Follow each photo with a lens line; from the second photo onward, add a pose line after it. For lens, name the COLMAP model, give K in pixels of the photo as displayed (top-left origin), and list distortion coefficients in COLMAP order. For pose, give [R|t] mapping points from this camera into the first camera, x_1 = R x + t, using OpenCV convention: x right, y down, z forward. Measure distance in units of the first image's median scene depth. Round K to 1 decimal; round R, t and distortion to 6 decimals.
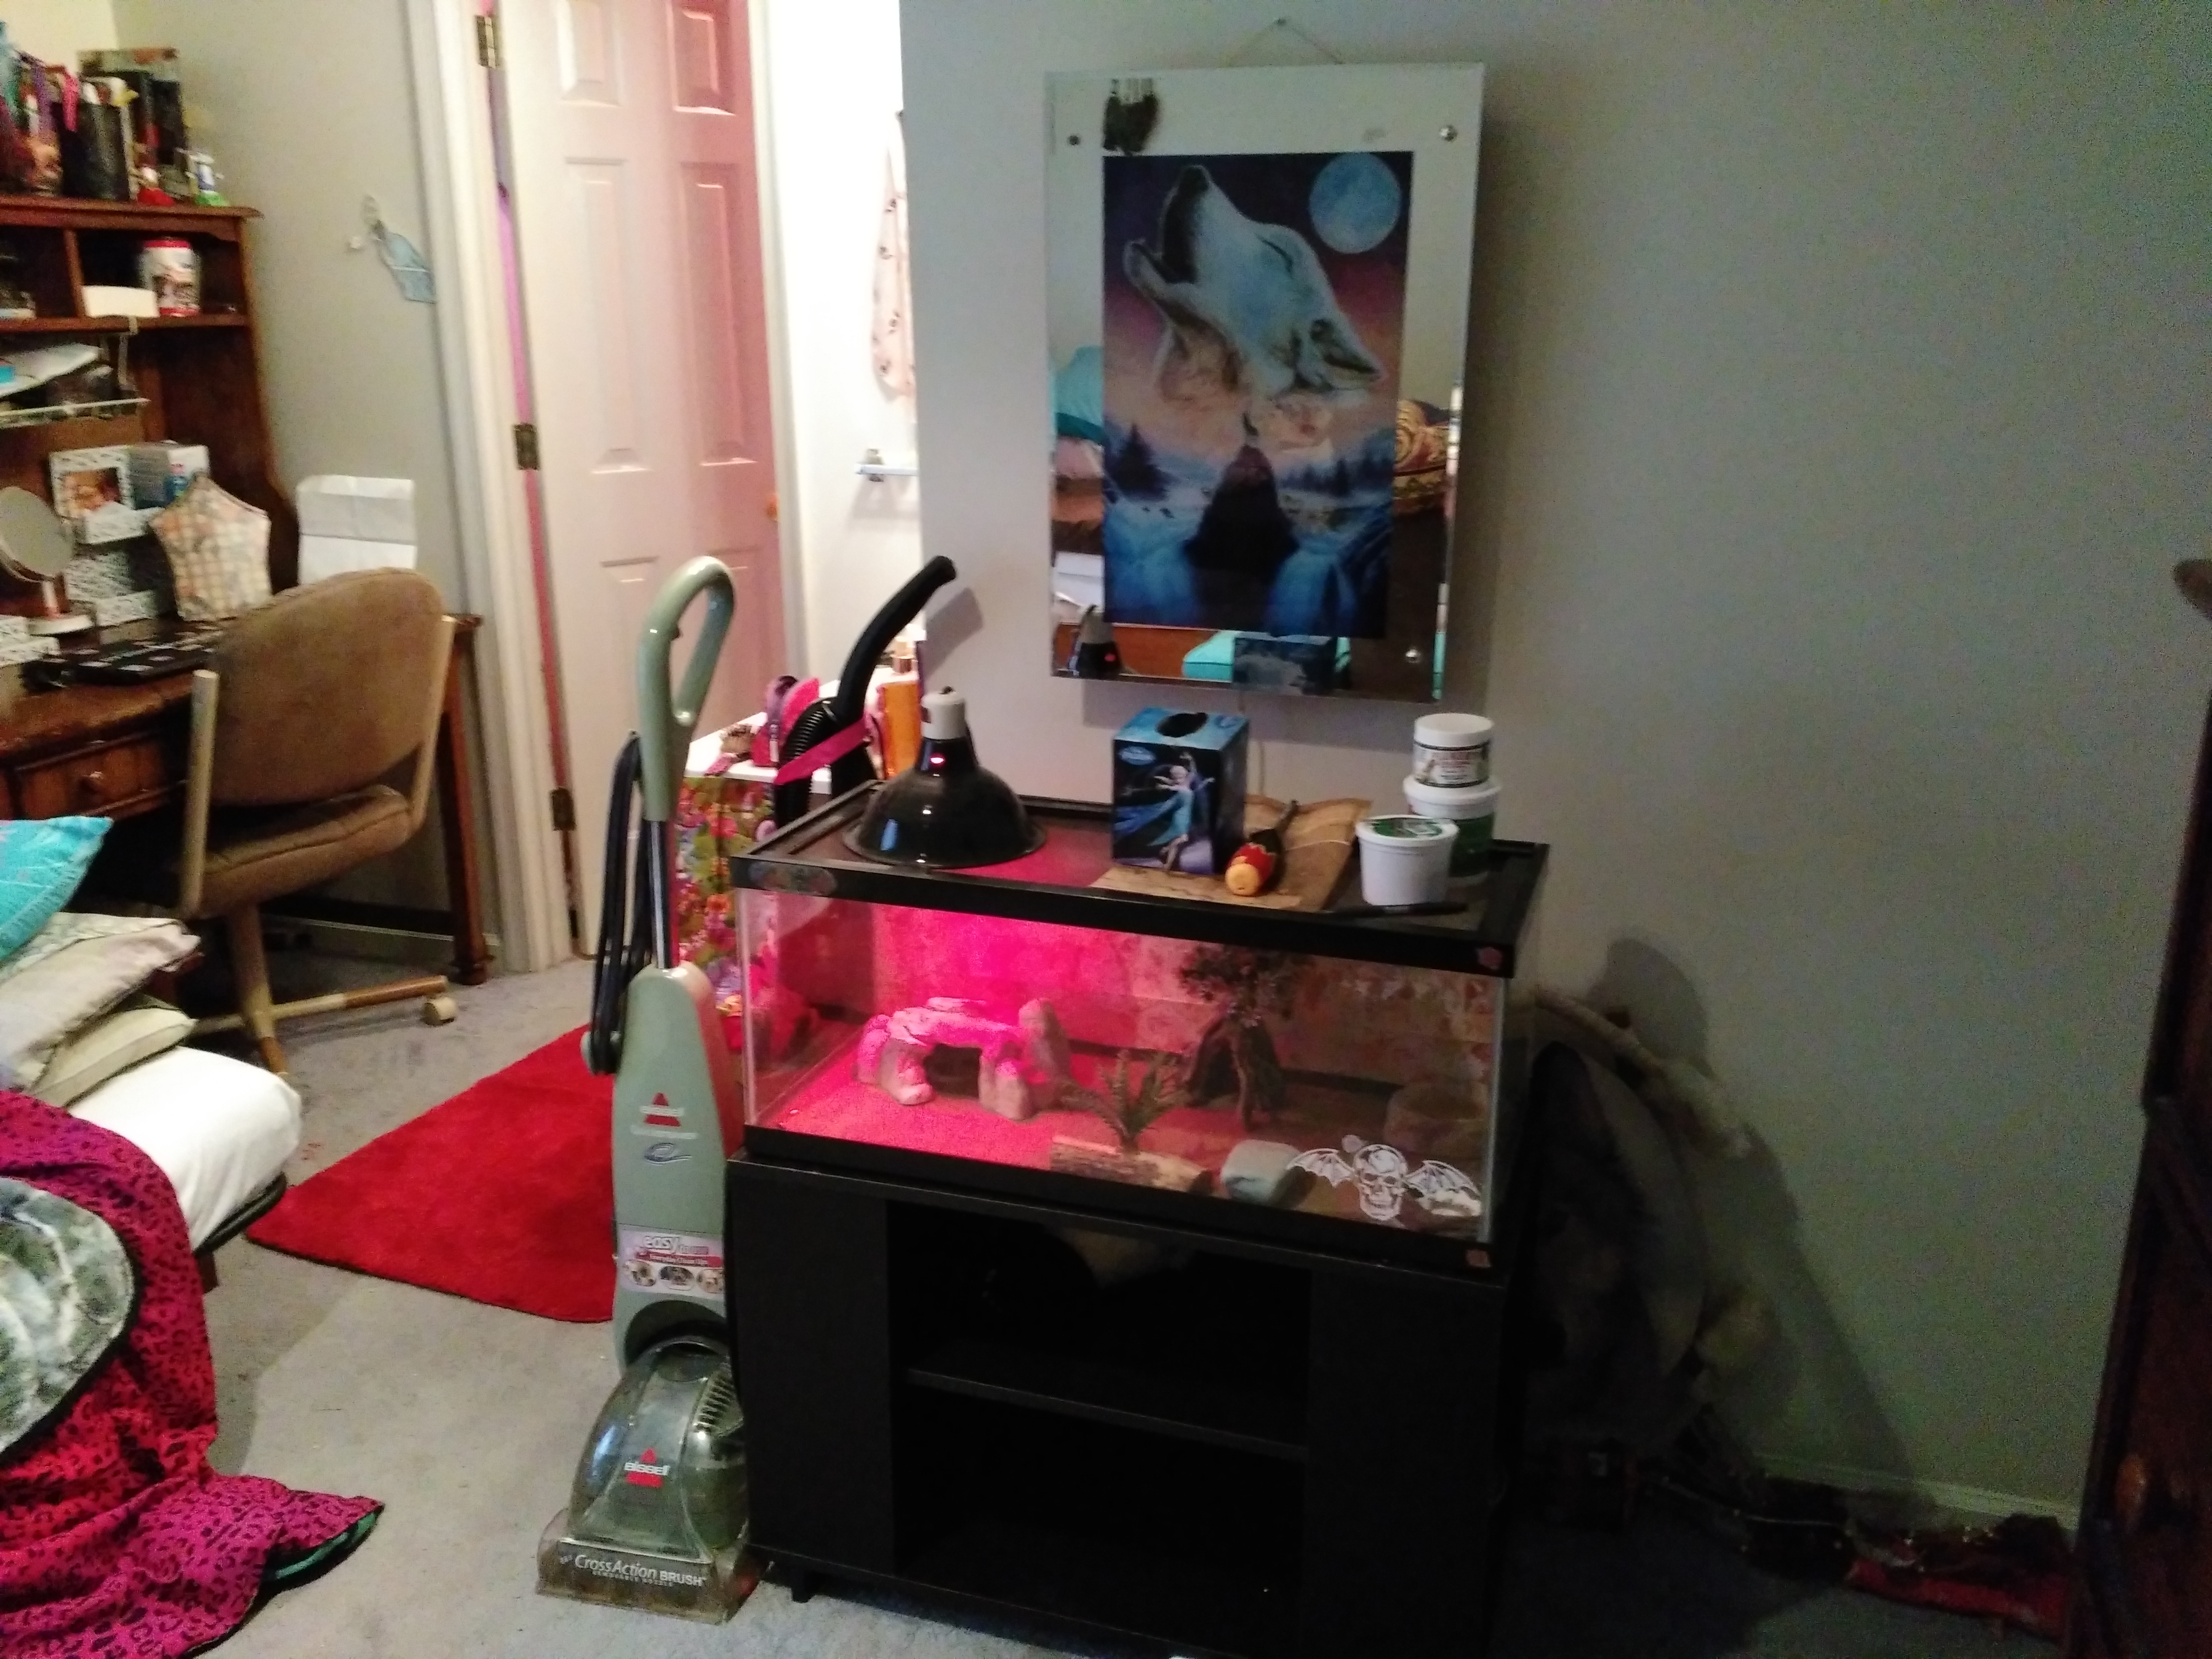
lens RADIAL K [[1778.5, 0, 1106.0], [0, 1778.5, 829.5], [0, 0, 1]] dist [-0.005726, -0.004598]
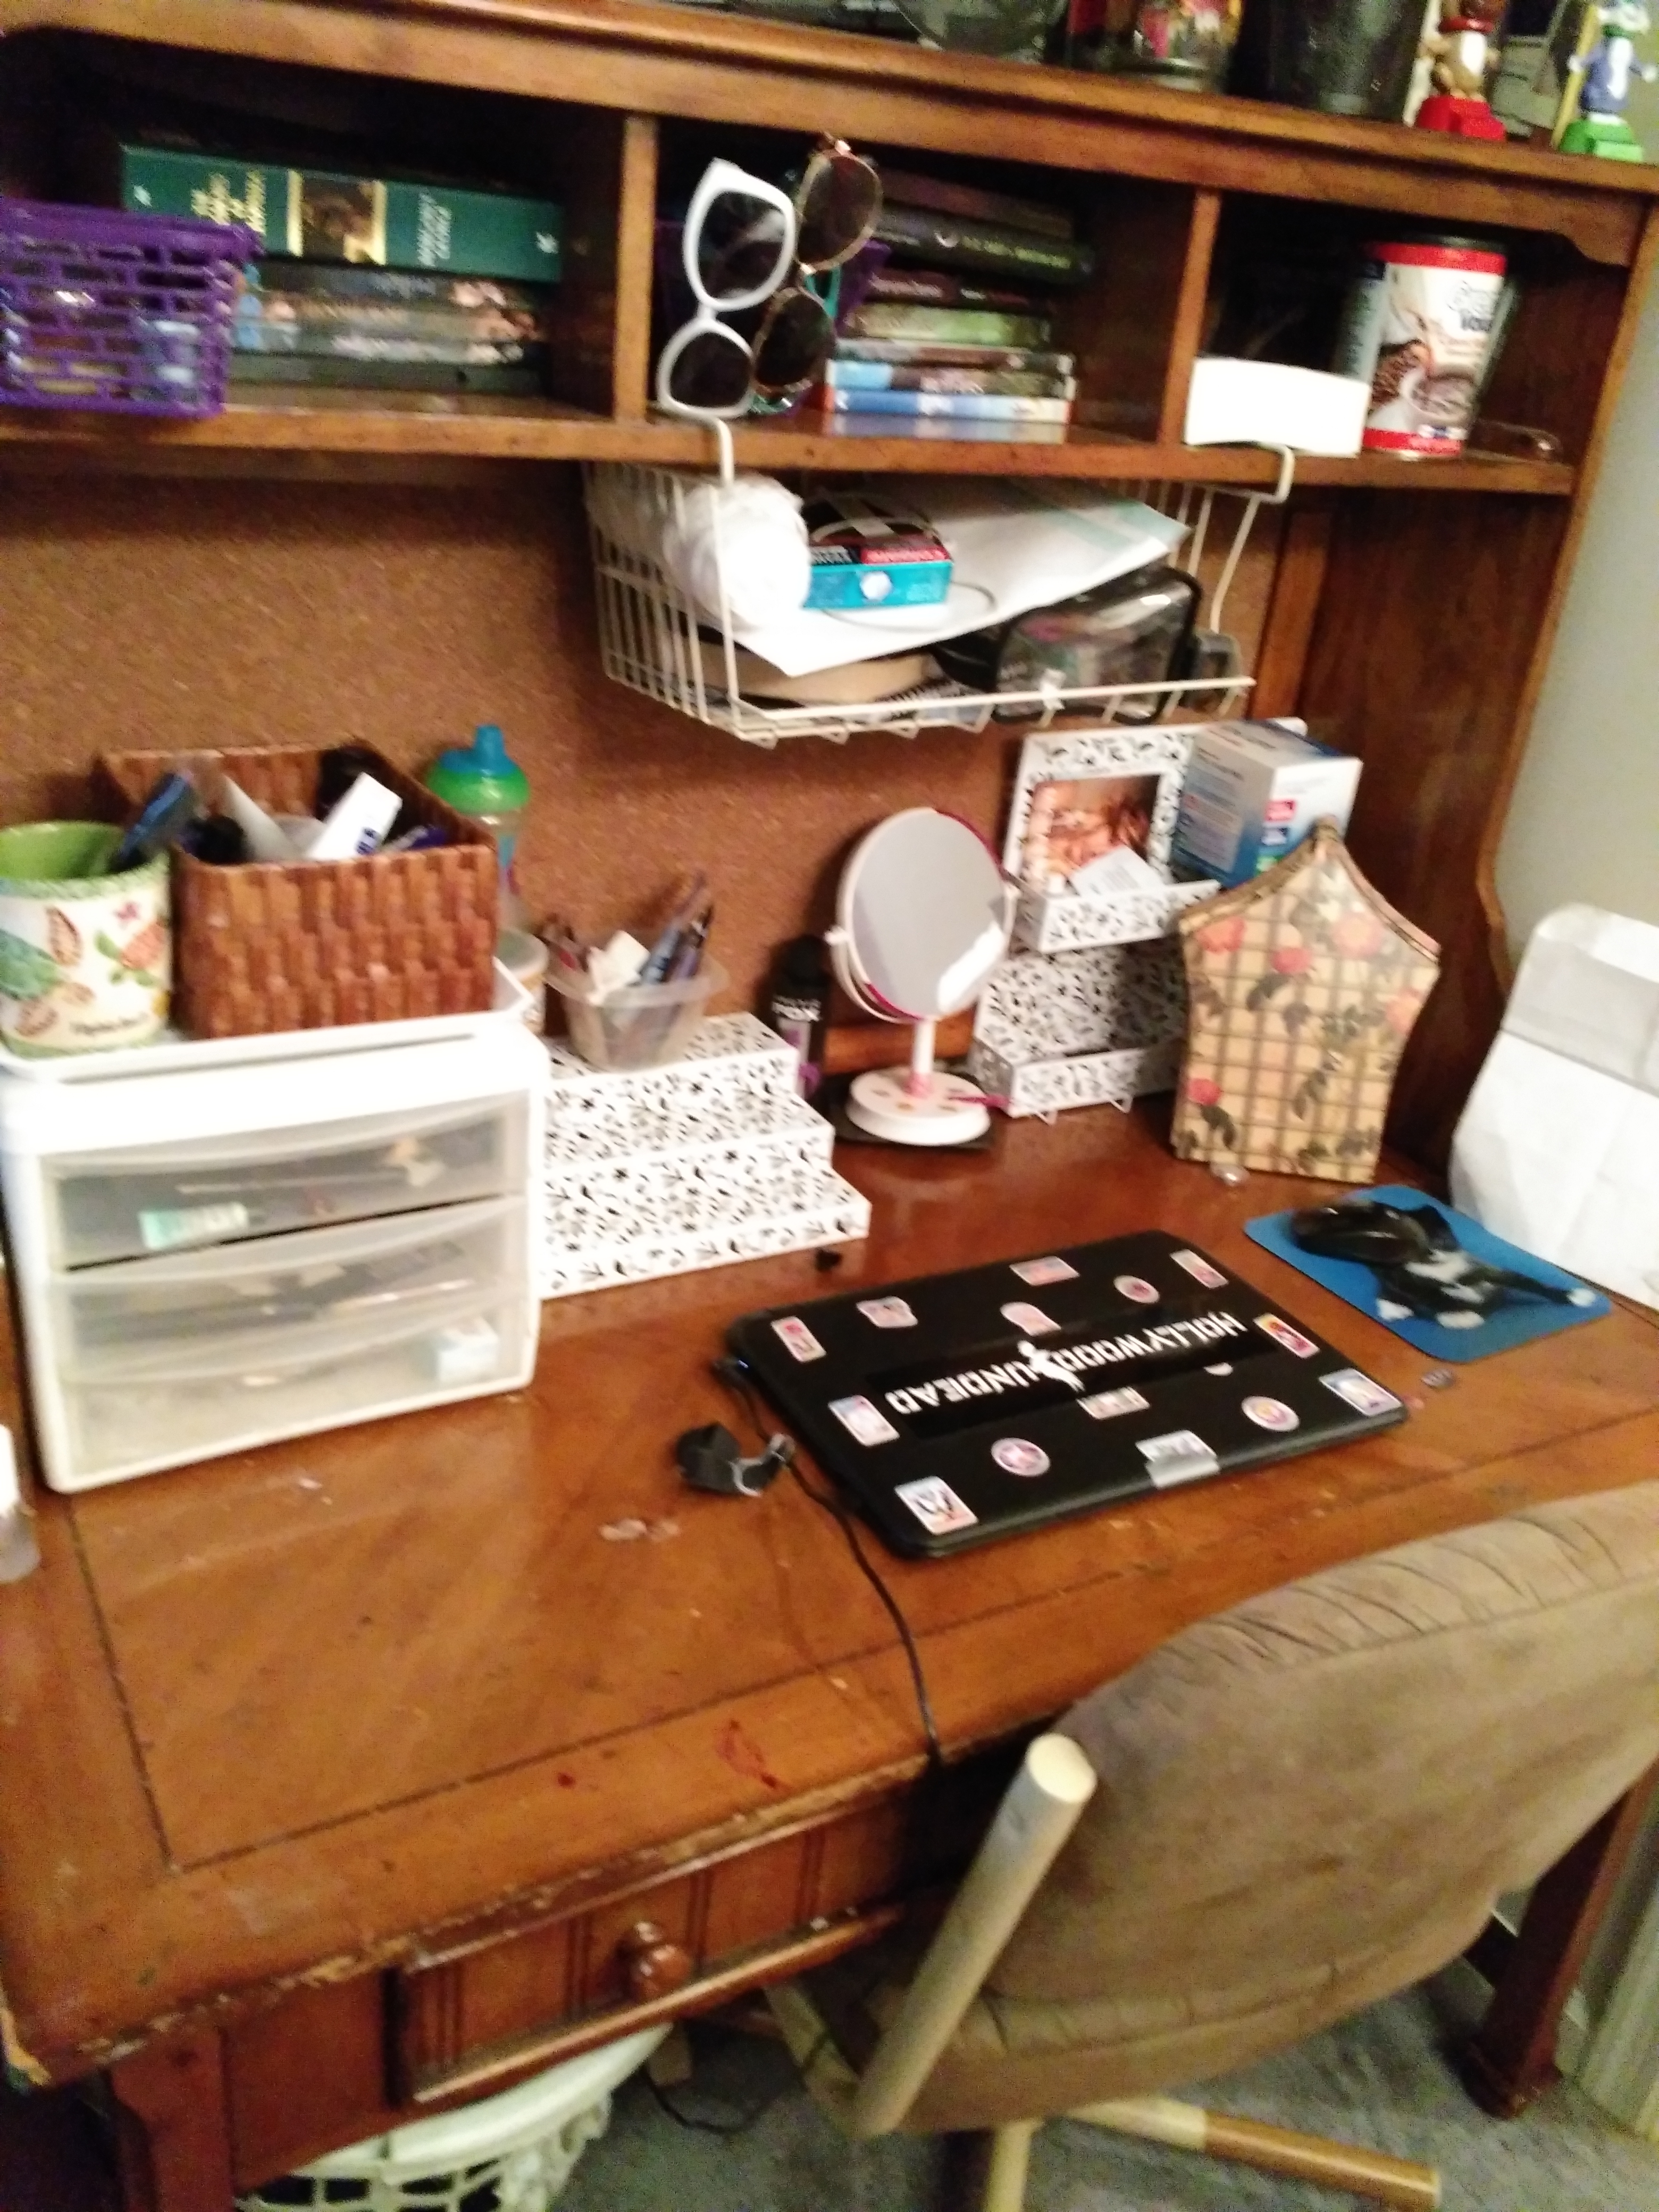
lens RADIAL K [[1778.5, 0, 829.5], [0, 1778.5, 1106.0], [0, 0, 1]] dist [-0.005726, -0.004598]
pose [[0.716469, 0.359891, -0.597620, -0.329896], [-0.285474, 0.932899, 0.219553, -0.204970], [0.636535, 0.013302, 0.771133, 0.621355]]
